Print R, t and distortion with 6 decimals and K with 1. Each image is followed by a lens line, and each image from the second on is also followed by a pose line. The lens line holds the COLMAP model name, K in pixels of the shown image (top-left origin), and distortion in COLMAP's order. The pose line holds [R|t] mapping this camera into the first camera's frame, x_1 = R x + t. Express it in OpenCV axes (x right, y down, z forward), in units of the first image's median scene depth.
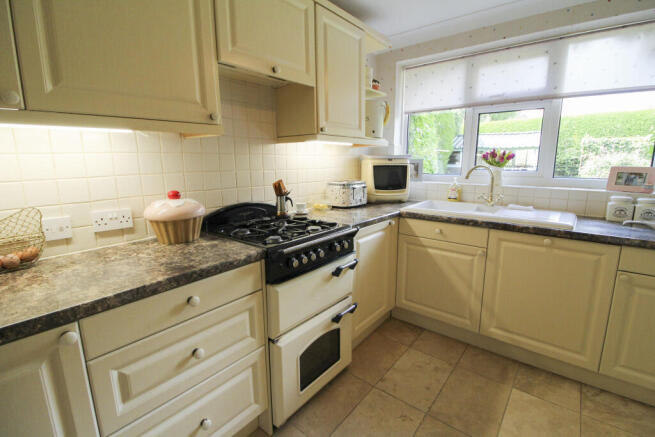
lens RADIAL K [[302.2, 0, 327.5], [0, 302.2, 218.5], [0, 0, 1]] dist [0.001025, -0.010454]
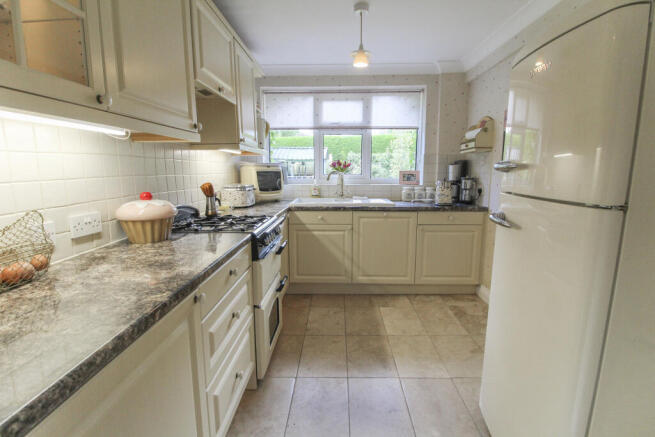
lens RADIAL K [[302.2, 0, 327.5], [0, 302.2, 218.5], [0, 0, 1]] dist [0.001025, -0.010454]
pose [[0.798980, -0.094200, 0.593933, -0.459571], [0.113927, 0.993480, 0.004311, 0.046966], [-0.590467, 0.064221, 0.804503, -0.146418]]
